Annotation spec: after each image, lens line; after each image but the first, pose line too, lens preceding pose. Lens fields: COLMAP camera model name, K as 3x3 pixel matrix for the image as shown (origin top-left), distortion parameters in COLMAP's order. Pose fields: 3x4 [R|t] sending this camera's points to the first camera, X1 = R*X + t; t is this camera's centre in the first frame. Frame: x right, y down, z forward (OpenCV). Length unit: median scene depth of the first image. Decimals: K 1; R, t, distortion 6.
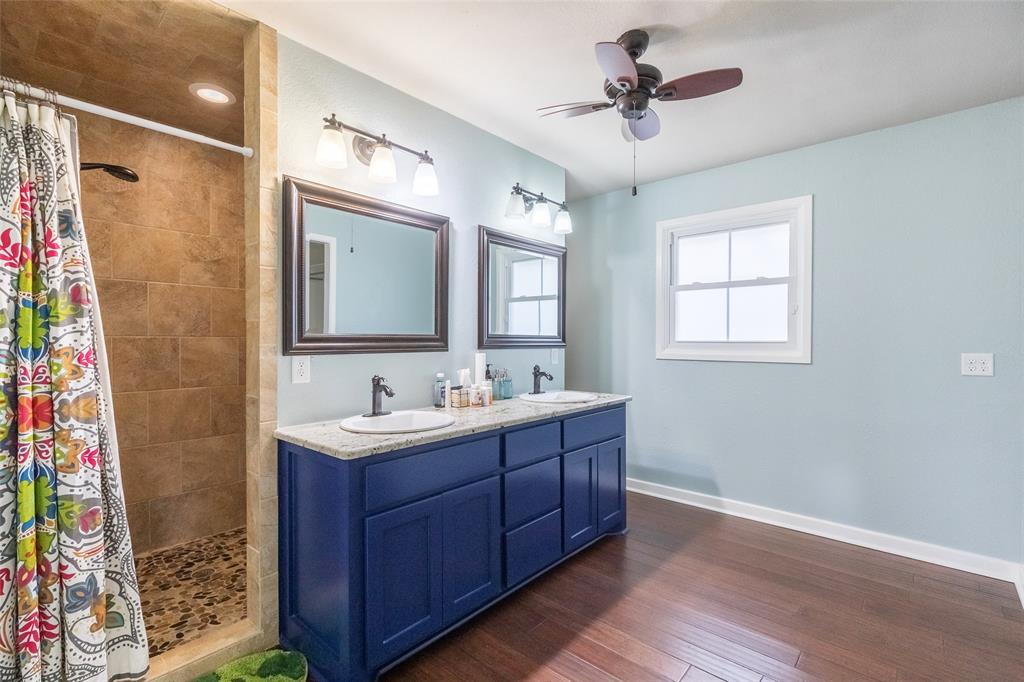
lens RADIAL K [[462.0, 0, 516.1], [0, 462.0, 339.7], [0, 0, 1]] dist [-0.003652, -0.000192]
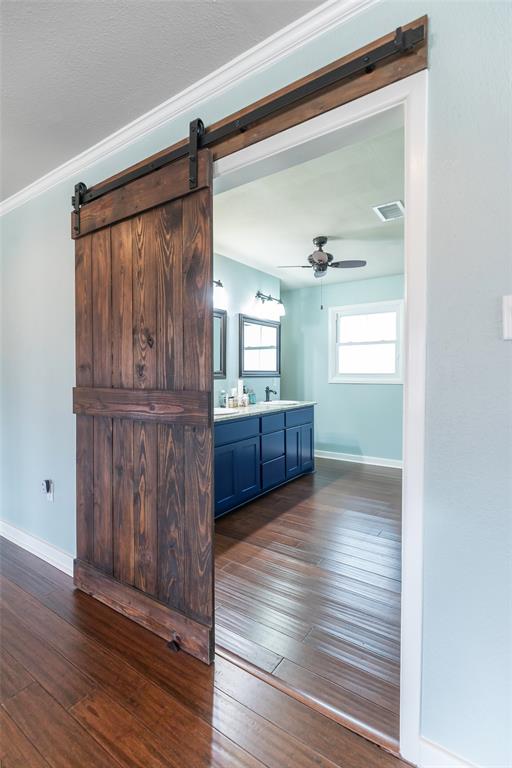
lens RADIAL K [[363.9, 0, 254.9], [0, 363.9, 376.8], [0, 0, 1]] dist [0.001661, 0.000000]
pose [[0.994300, -0.005993, 0.106454, -0.167948], [0.004696, 0.999912, 0.012428, -0.002849], [-0.106519, -0.011857, 0.994240, -0.483417]]
